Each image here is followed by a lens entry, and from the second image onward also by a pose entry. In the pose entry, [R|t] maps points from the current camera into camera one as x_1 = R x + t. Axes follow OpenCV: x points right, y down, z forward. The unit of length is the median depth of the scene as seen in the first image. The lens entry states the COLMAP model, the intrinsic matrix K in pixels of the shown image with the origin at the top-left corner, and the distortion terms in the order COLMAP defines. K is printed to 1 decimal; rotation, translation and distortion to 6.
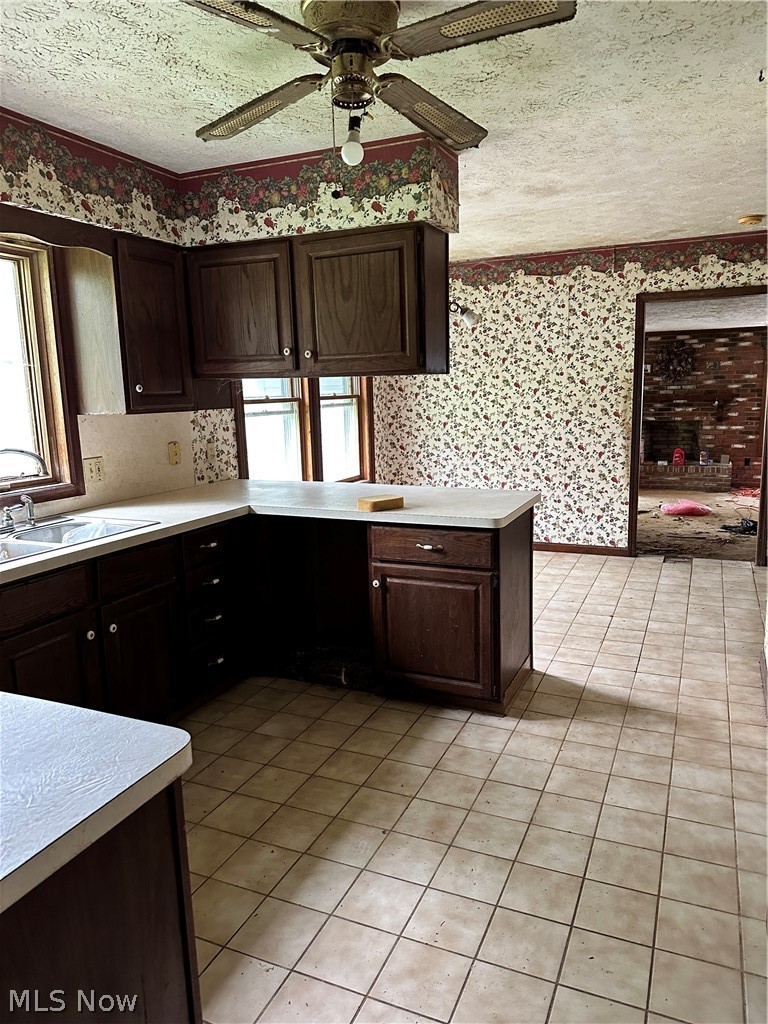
lens RADIAL K [[729.1, 0, 385.5], [0, 729.1, 517.5], [0, 0, 1]] dist [0.069556, -0.078792]
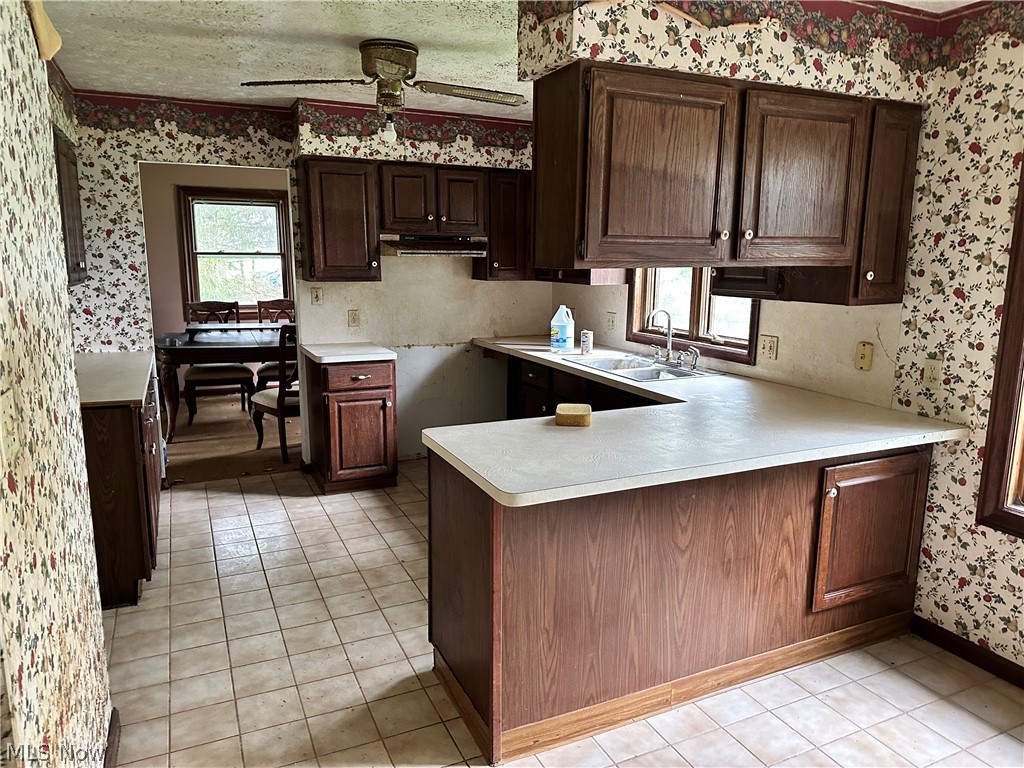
lens RADIAL K [[705.6, 0, 514.4], [0, 705.6, 381.9], [0, 0, 1]] dist [0.099928, -0.132777]
pose [[-0.659783, 0.153509, -0.735609, 0.660581], [-0.125266, 0.942747, 0.309089, -0.312152], [0.740942, 0.296079, -0.602779, 1.468703]]
